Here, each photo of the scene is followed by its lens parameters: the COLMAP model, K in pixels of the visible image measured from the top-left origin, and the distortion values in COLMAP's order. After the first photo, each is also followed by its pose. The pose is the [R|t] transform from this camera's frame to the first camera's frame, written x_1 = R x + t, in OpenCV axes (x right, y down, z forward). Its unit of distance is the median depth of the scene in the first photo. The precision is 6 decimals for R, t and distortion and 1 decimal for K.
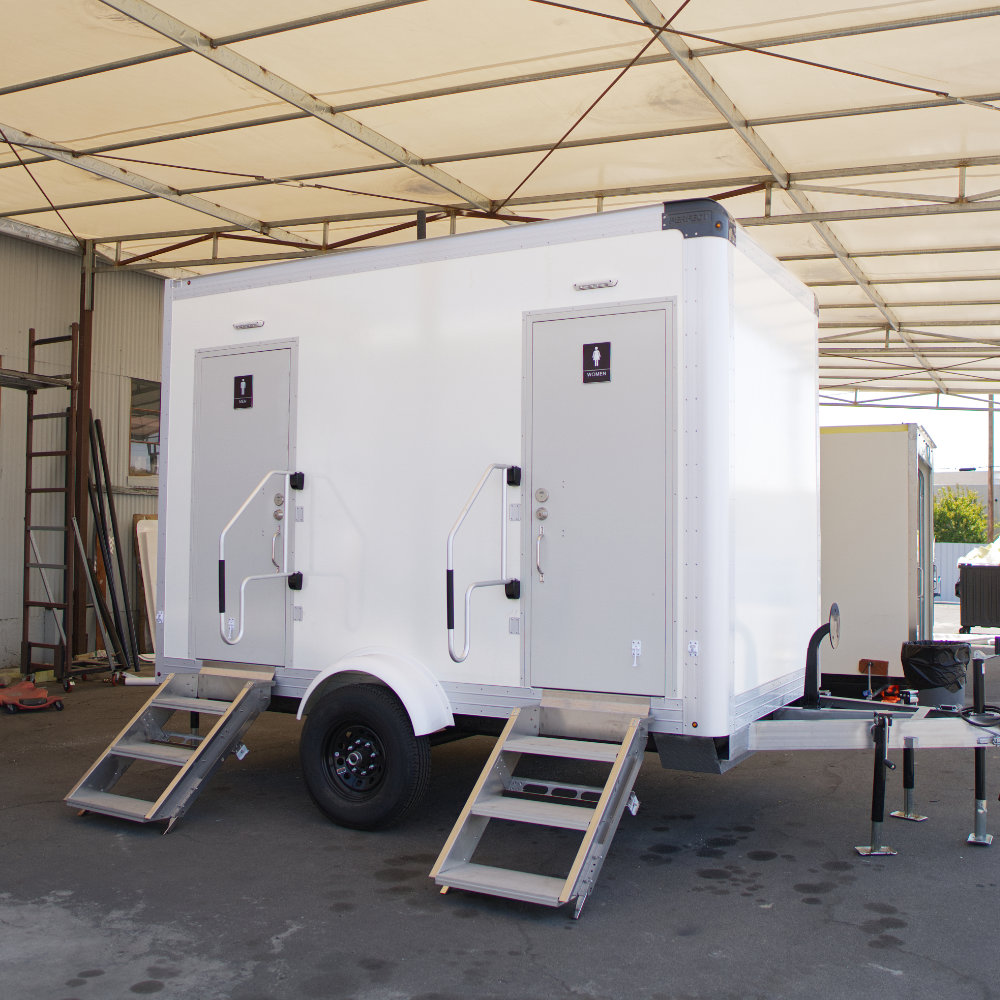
lens RADIAL K [[1068.0, 0, 500.0], [0, 1068.0, 500.0], [0, 0, 1]] dist [-0.101548, 0.031174]
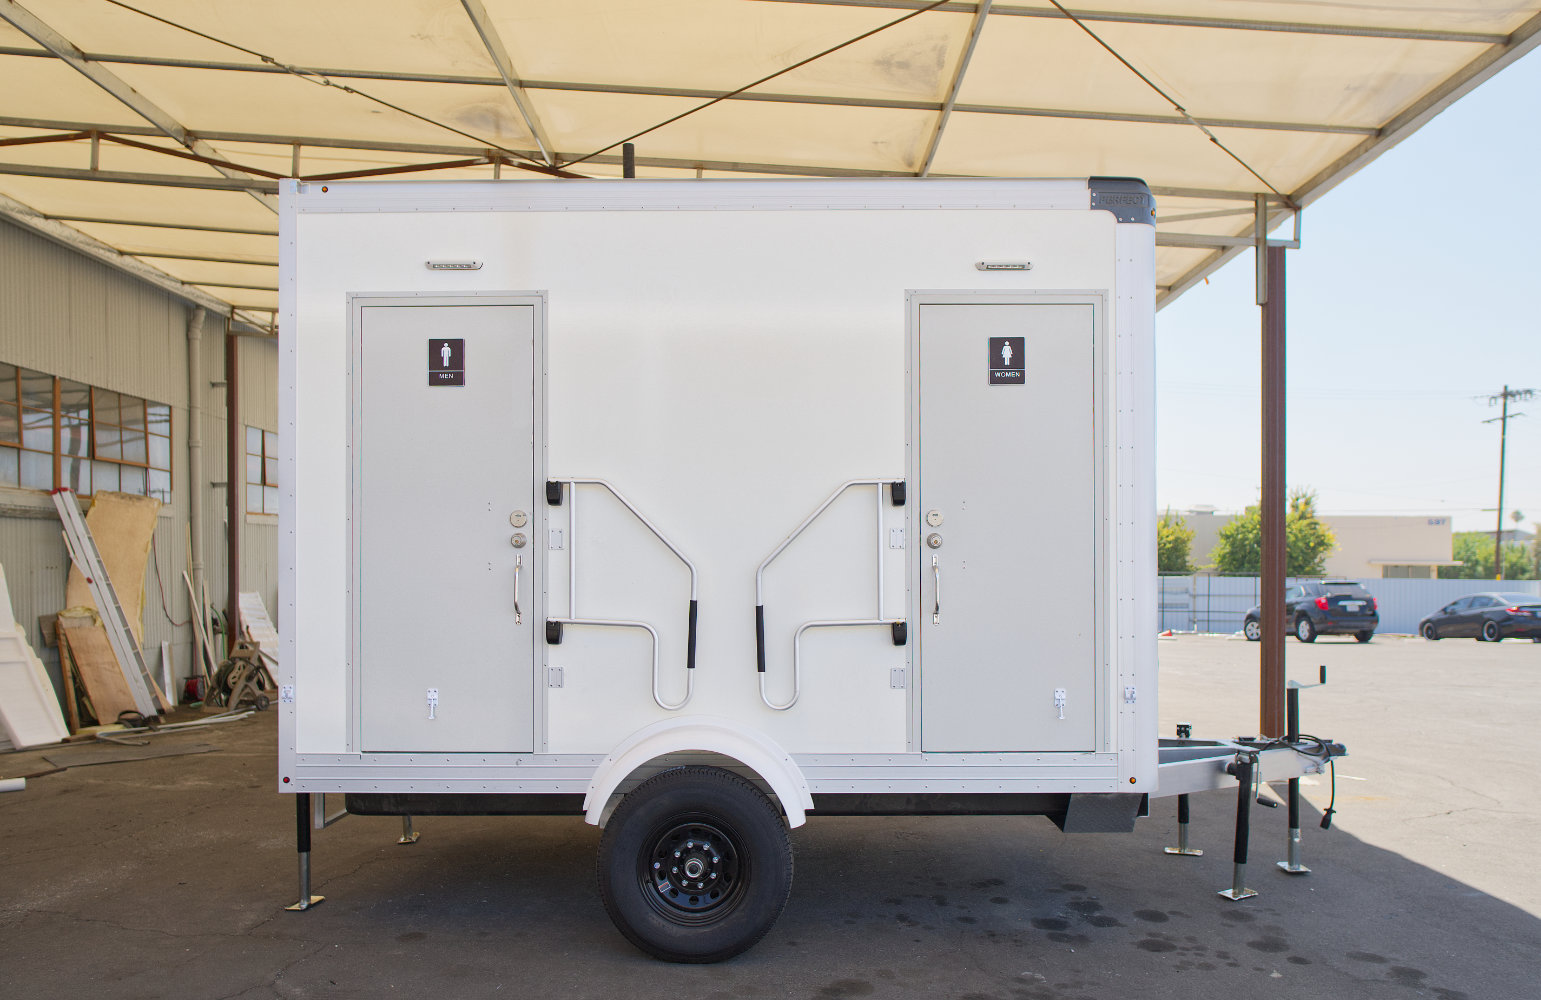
lens RADIAL K [[1094.6, 0, 770.3], [0, 1094.6, 571.5], [0, 0, 1]] dist [-0.011028, -0.000391]
pose [[0.879410, -0.008502, 0.475989, -0.467426], [-0.010802, 0.999227, 0.037804, 0.006006], [-0.475943, -0.038387, 0.878638, 0.315812]]
